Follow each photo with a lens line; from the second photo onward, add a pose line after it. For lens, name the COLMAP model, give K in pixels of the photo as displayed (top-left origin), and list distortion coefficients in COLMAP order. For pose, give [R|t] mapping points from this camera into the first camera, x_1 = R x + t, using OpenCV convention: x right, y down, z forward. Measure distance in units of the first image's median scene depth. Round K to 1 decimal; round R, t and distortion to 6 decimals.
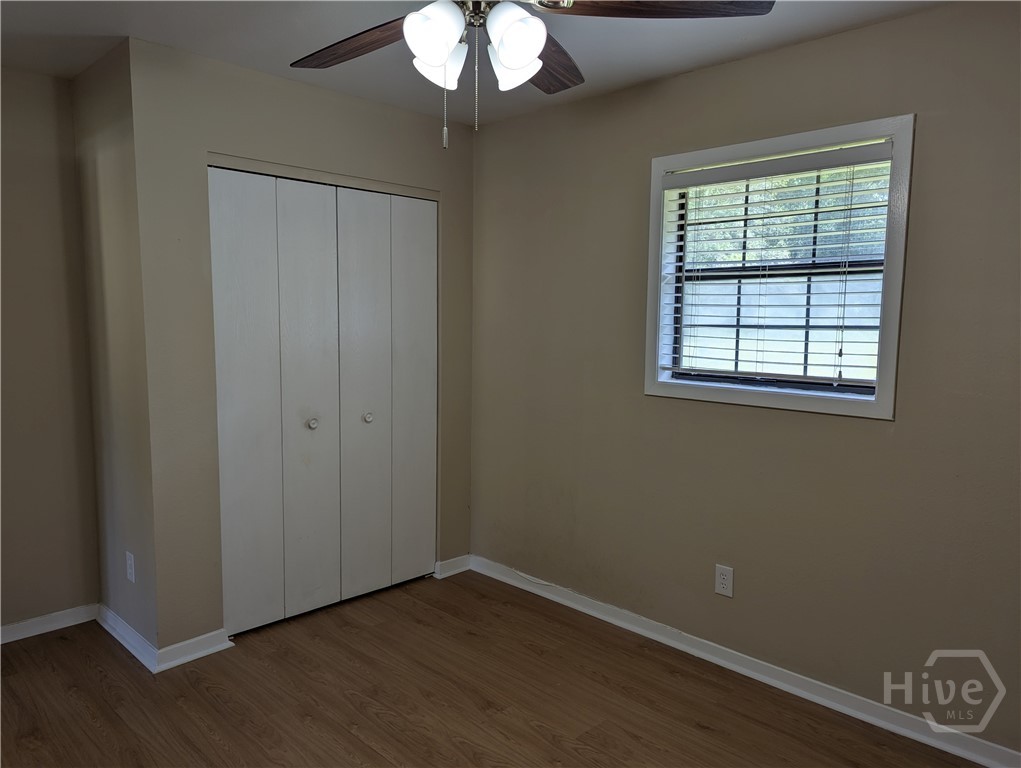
lens RADIAL K [[731.2, 0, 486.7], [0, 731.2, 386.3], [0, 0, 1]] dist [0.027724, -0.002436]
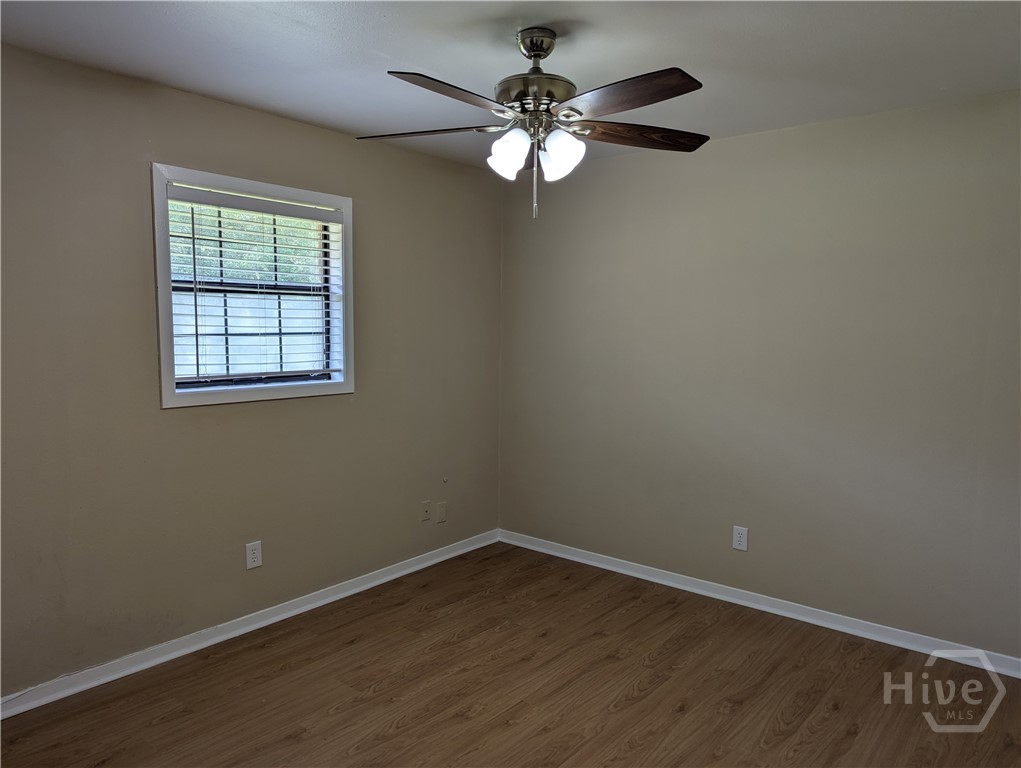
lens RADIAL K [[716.8, 0, 510.5], [0, 716.8, 384.0], [0, 0, 1]] dist [0.000301, -0.000096]
pose [[-0.130132, -0.082150, 0.988088, -0.821979], [0.096815, 0.990747, 0.095121, -0.069585], [-0.986759, 0.108040, -0.120974, 0.713670]]
